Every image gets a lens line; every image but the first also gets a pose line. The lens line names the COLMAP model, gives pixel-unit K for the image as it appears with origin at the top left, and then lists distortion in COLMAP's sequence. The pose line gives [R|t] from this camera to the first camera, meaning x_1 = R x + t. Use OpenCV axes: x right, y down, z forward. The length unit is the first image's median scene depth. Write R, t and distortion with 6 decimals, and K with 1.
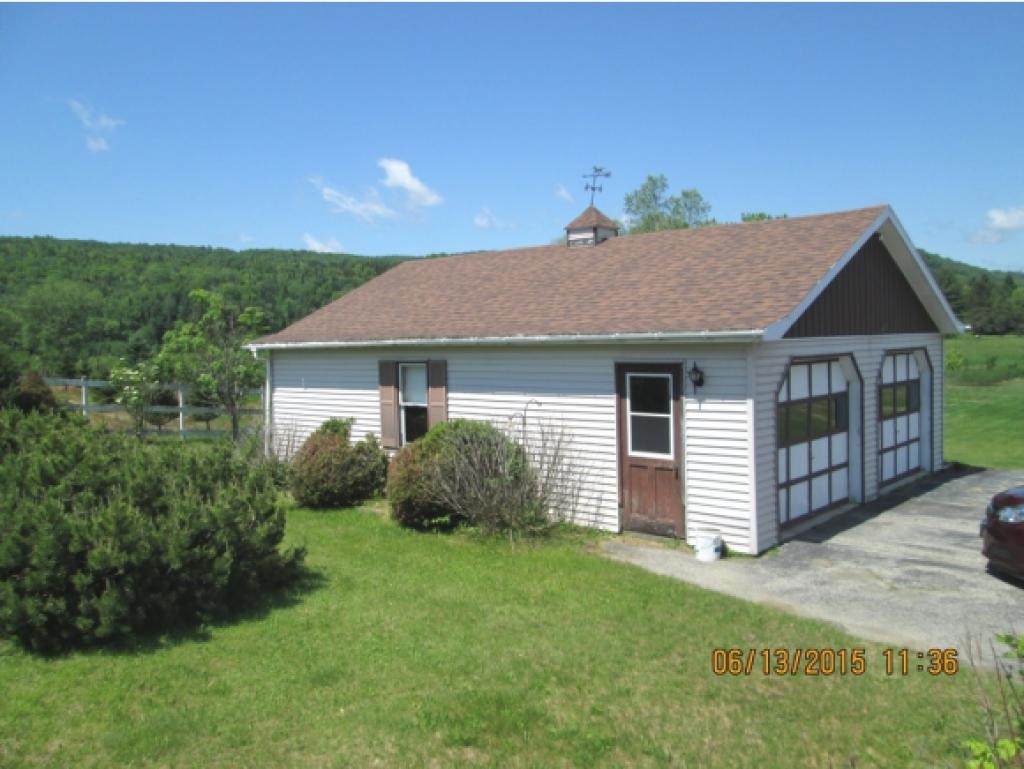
lens RADIAL K [[869.0, 0, 491.4], [0, 869.0, 383.6], [0, 0, 1]] dist [-0.010541, -0.006041]
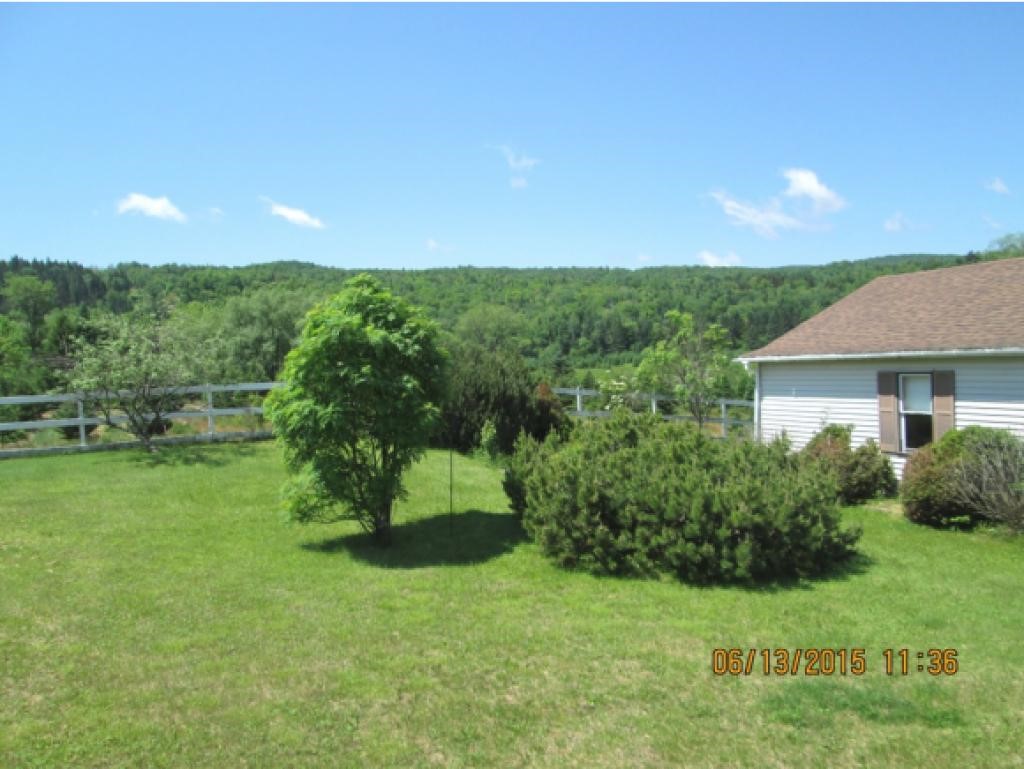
lens RADIAL K [[869.0, 0, 491.4], [0, 869.0, 383.6], [0, 0, 1]] dist [-0.010541, -0.006041]
pose [[0.906971, 0.000854, -0.421193, -0.097820], [-0.007976, 0.999853, -0.015148, 0.007700], [0.421118, 0.017098, 0.906845, -0.158555]]
